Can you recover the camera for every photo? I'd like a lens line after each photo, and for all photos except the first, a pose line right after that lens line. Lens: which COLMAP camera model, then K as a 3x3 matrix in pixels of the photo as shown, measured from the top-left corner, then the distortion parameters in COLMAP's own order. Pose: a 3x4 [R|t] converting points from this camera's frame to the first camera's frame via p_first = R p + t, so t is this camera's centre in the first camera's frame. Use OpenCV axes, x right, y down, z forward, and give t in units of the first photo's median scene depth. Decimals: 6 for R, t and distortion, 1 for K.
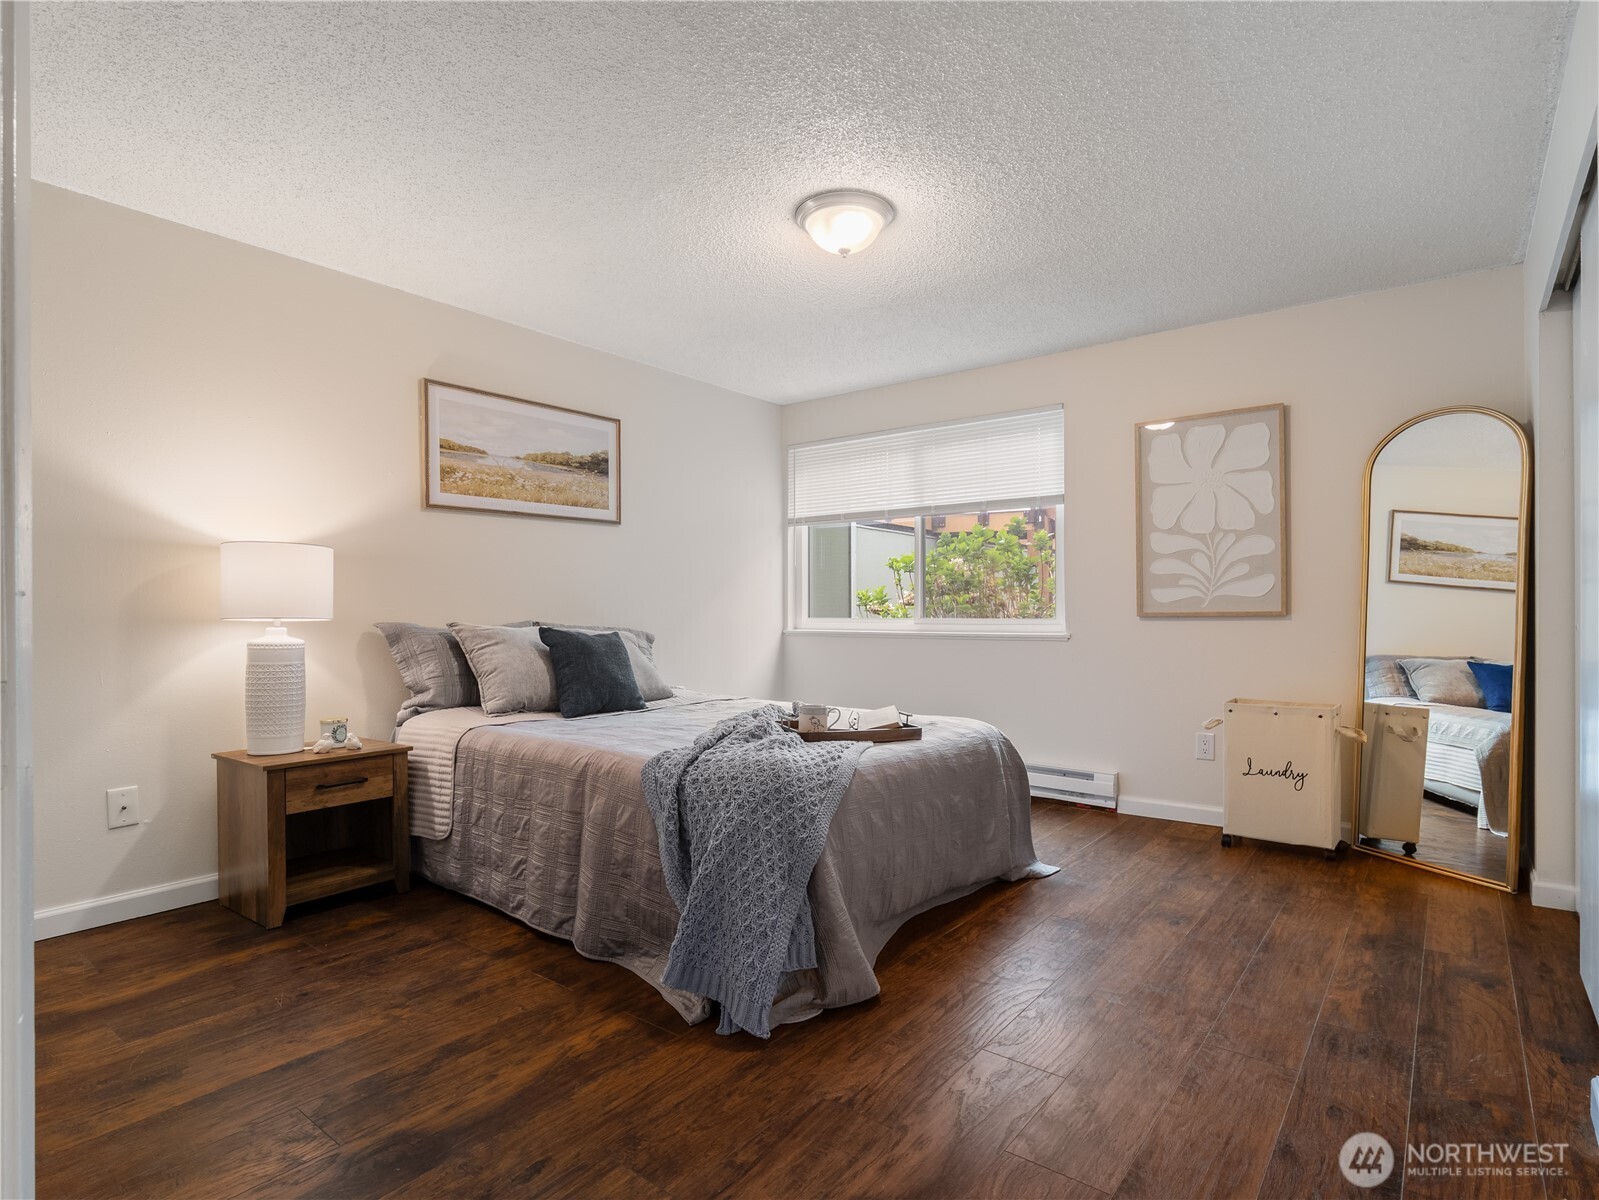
lens RADIAL K [[849.9, 0, 798.8], [0, 849.9, 603.9], [0, 0, 1]] dist [-0.002694, -0.004386]
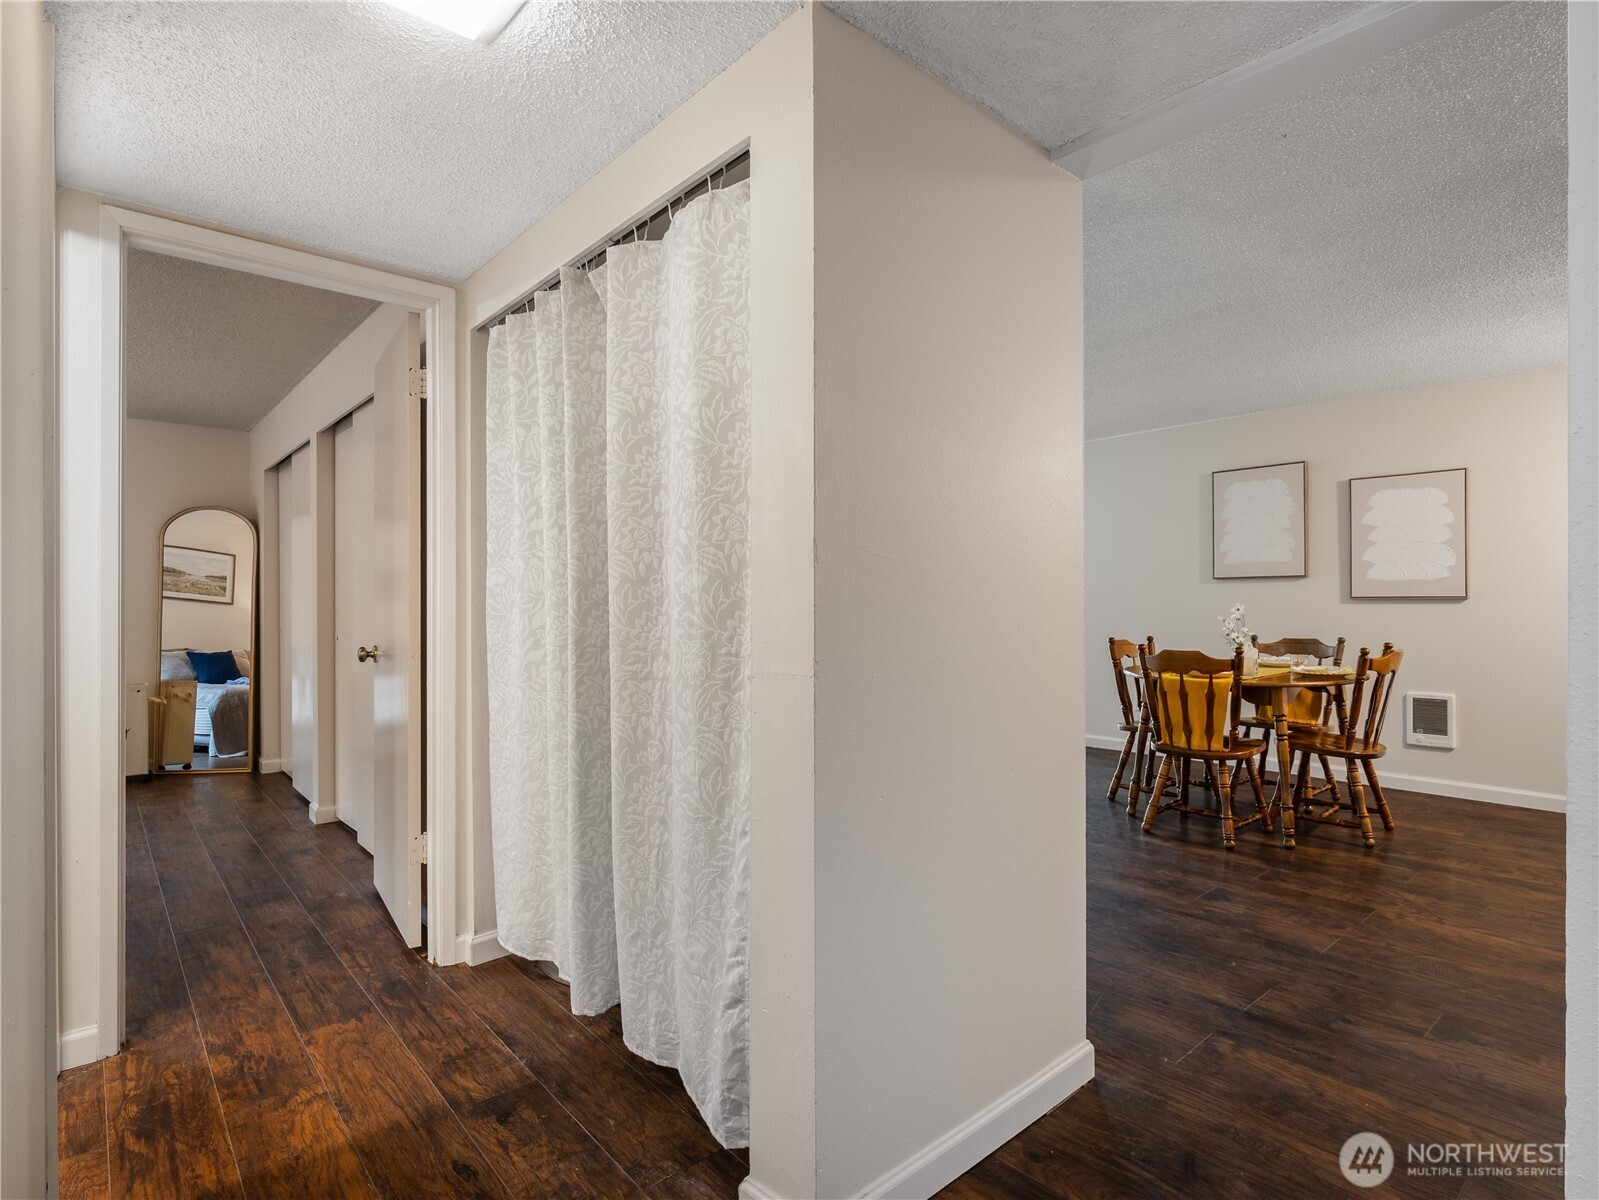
lens RADIAL K [[849.9, 0, 804.5], [0, 849.9, 591.4], [0, 0, 1]] dist [-0.002694, -0.004386]
pose [[0.202692, 0.011785, 0.979172, -0.601183], [-0.007331, 0.999918, -0.010517, -0.040484], [-0.979215, -0.005046, 0.202762, -0.467898]]
